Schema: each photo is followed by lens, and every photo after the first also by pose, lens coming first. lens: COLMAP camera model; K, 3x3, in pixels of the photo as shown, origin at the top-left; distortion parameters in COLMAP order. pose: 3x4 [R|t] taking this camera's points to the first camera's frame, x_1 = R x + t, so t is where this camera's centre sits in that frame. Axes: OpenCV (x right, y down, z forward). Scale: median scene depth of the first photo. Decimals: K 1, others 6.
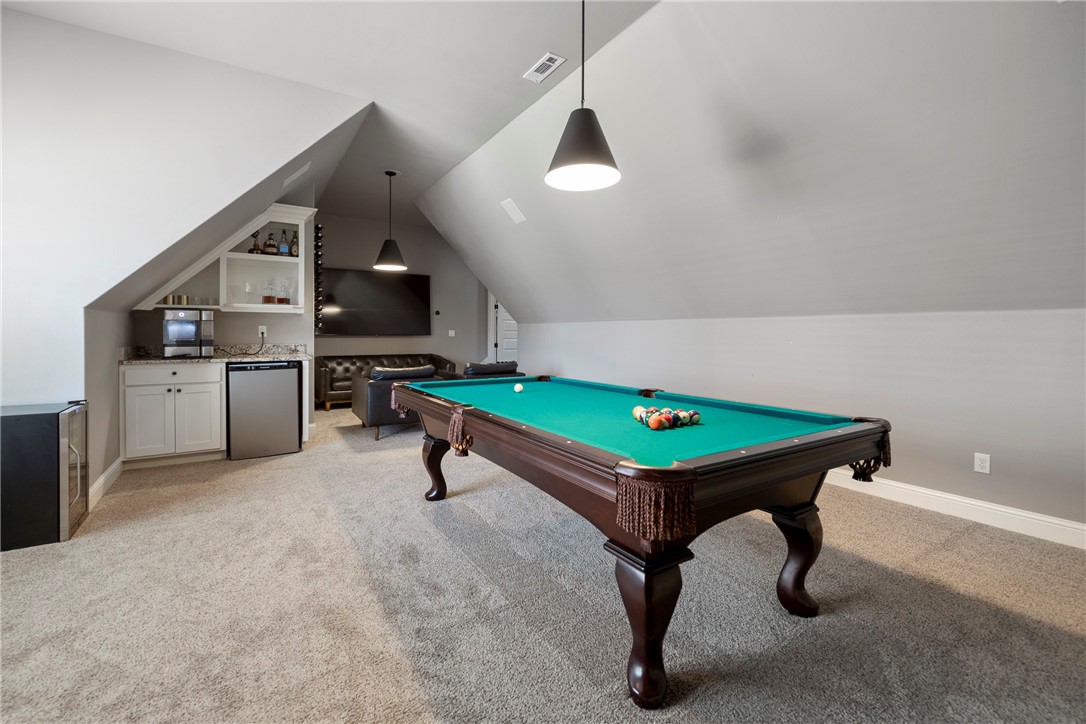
lens RADIAL K [[439.2, 0, 545.2], [0, 439.2, 357.8], [0, 0, 1]] dist [0.009201, 0.000082]
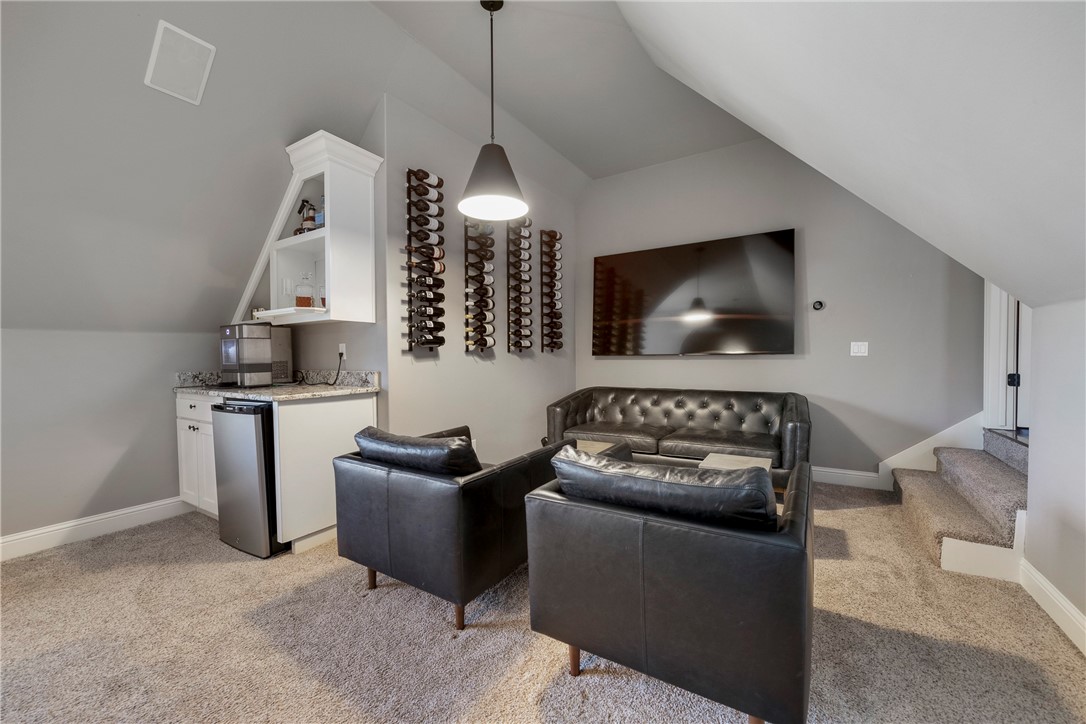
lens RADIAL K [[439.2, 0, 545.2], [0, 439.2, 357.8], [0, 0, 1]] dist [0.009201, 0.000082]
pose [[0.400078, -0.032738, -0.915896, 0.092410], [-0.037321, 0.997951, -0.051974, -0.027167], [0.915721, 0.054975, 0.398036, 1.013431]]
